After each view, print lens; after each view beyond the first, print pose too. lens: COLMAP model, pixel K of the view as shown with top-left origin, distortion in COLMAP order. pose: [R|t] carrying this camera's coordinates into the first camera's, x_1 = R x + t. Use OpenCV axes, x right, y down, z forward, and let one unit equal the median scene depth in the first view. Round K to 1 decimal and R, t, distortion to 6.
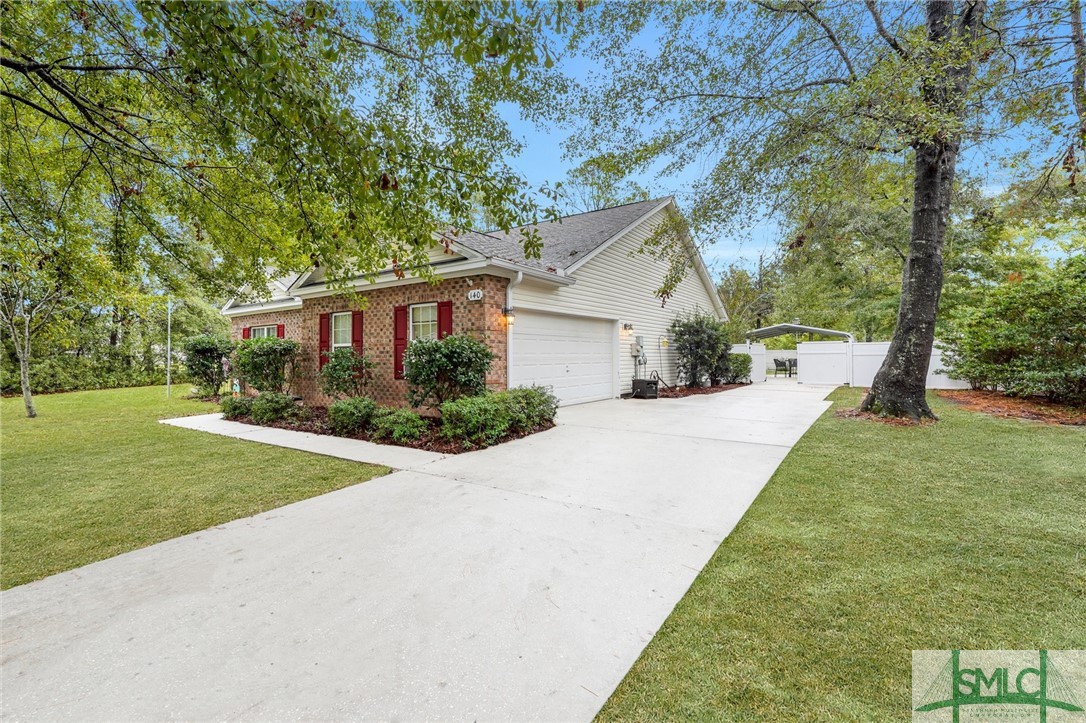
lens RADIAL K [[488.5, 0, 534.7], [0, 488.5, 353.9], [0, 0, 1]] dist [-0.003211, -0.000497]
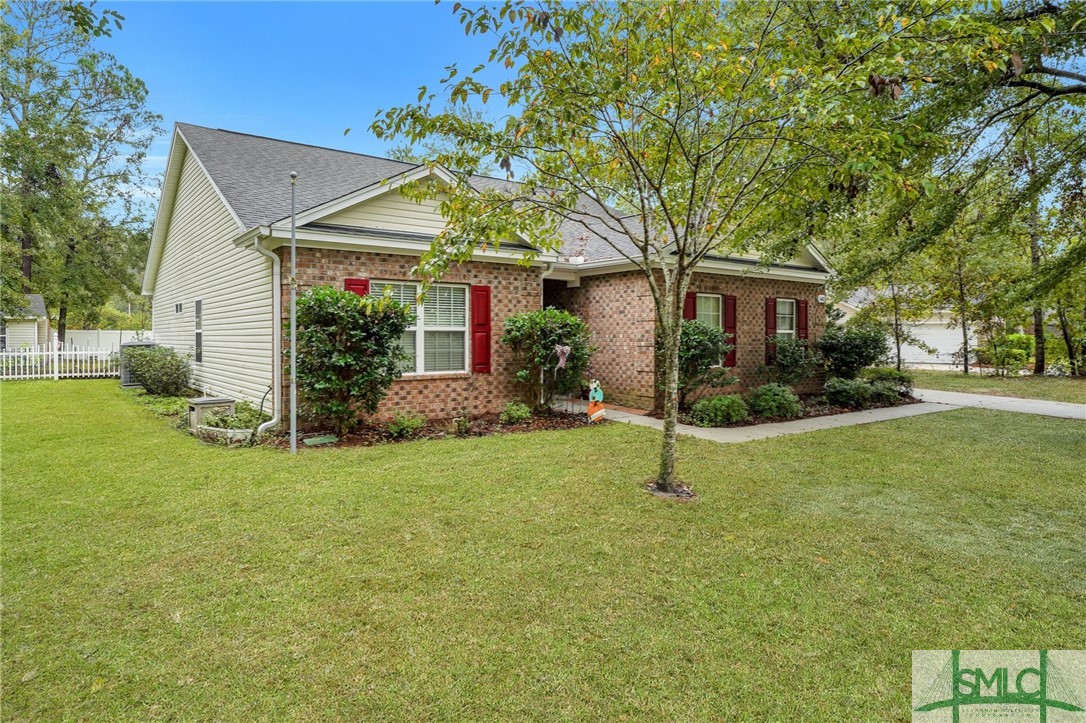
lens RADIAL K [[642.1, 0, 540.3], [0, 642.1, 342.7], [0, 0, 1]] dist [0.007326, -0.000348]
pose [[0.301354, 0.002049, 0.953510, -1.730265], [-0.013337, 0.999909, 0.002066, 0.005354], [-0.953419, -0.013340, 0.301354, 1.020264]]
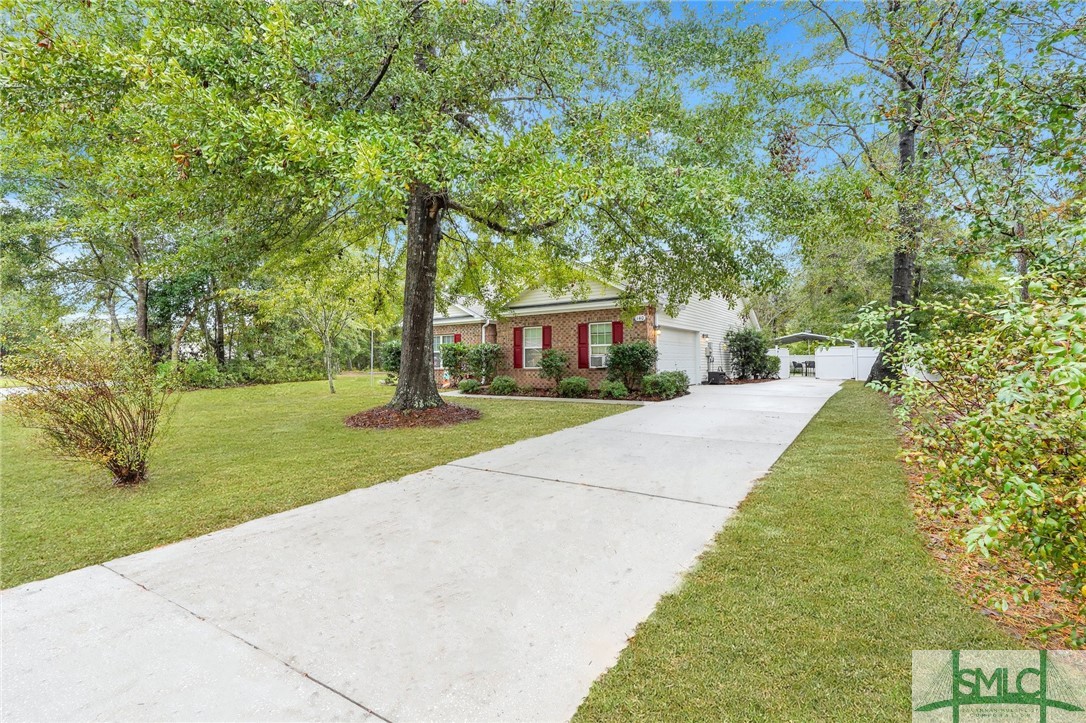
lens RADIAL K [[488.5, 0, 542.2], [0, 488.5, 361.0], [0, 0, 1]] dist [-0.003211, -0.000497]
pose [[0.999977, 0.001800, 0.006584, -0.406563], [-0.001802, 0.999998, 0.000321, 0.026411], [-0.006583, -0.000333, 0.999978, -0.614035]]
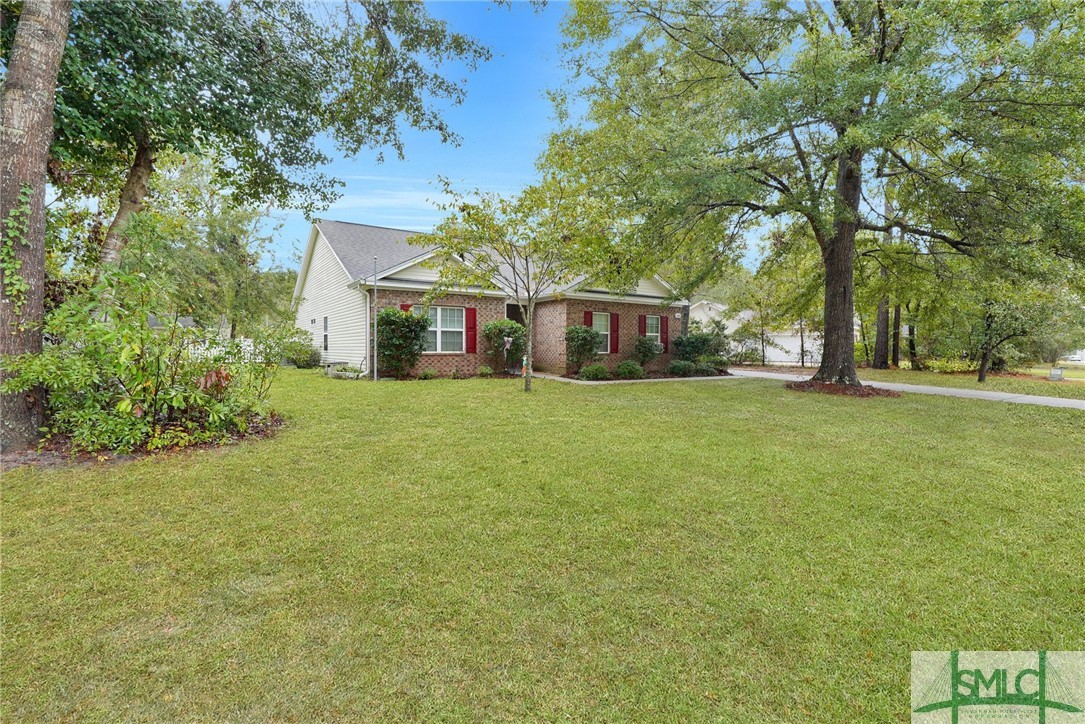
lens RADIAL K [[488.1, 0, 538.0], [0, 488.1, 357.1], [0, 0, 1]] dist [-0.003211, -0.000497]
pose [[0.349183, -0.003004, 0.937050, -2.134979], [-0.016308, 0.999824, 0.009282, 0.054334], [-0.936913, -0.018523, 0.349072, 0.687474]]
